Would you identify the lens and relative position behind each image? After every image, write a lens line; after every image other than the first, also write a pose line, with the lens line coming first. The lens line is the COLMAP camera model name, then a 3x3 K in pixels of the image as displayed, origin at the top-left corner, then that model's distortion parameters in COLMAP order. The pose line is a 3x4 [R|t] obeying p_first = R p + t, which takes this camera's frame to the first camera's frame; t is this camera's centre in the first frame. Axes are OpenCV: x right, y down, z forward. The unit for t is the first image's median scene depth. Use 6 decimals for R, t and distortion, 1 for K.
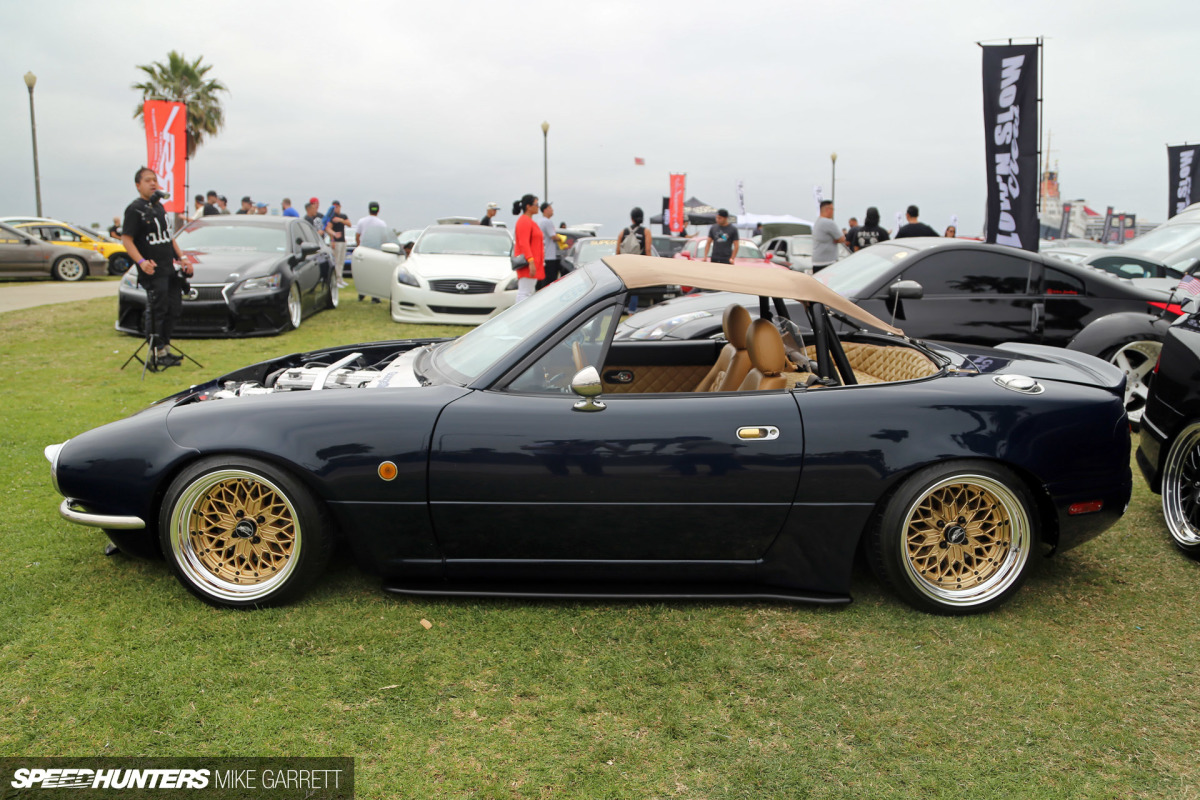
lens RADIAL K [[839.7, 0, 600.5], [0, 839.7, 365.2], [0, 0, 1]] dist [-0.138565, 0.080224]
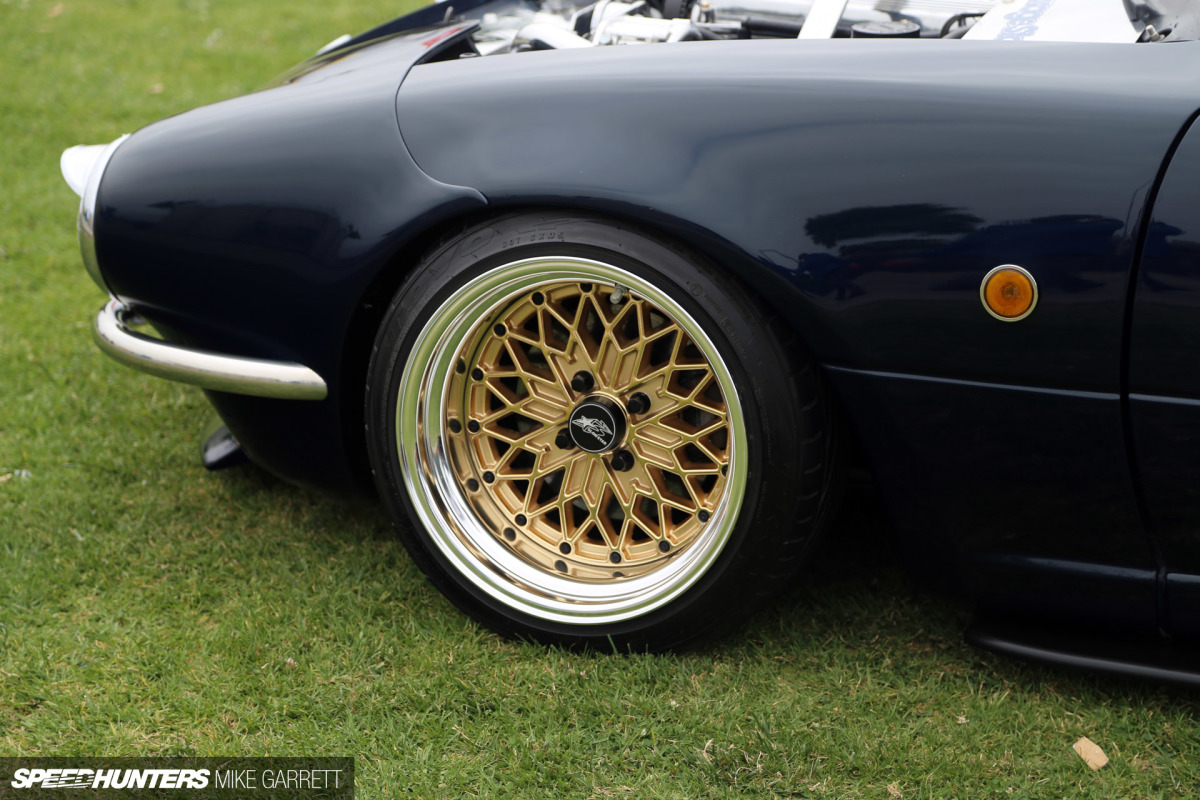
lens RADIAL K [[3443.6, 0, 600.0], [0, 3443.6, 400.0], [0, 0, 1]] dist [0.876502, -0.081744]
pose [[0.924698, 0.098603, -0.367711, 0.114661], [-0.043028, 0.986757, 0.156397, -0.044016], [0.378262, -0.128798, 0.916694, -0.364965]]
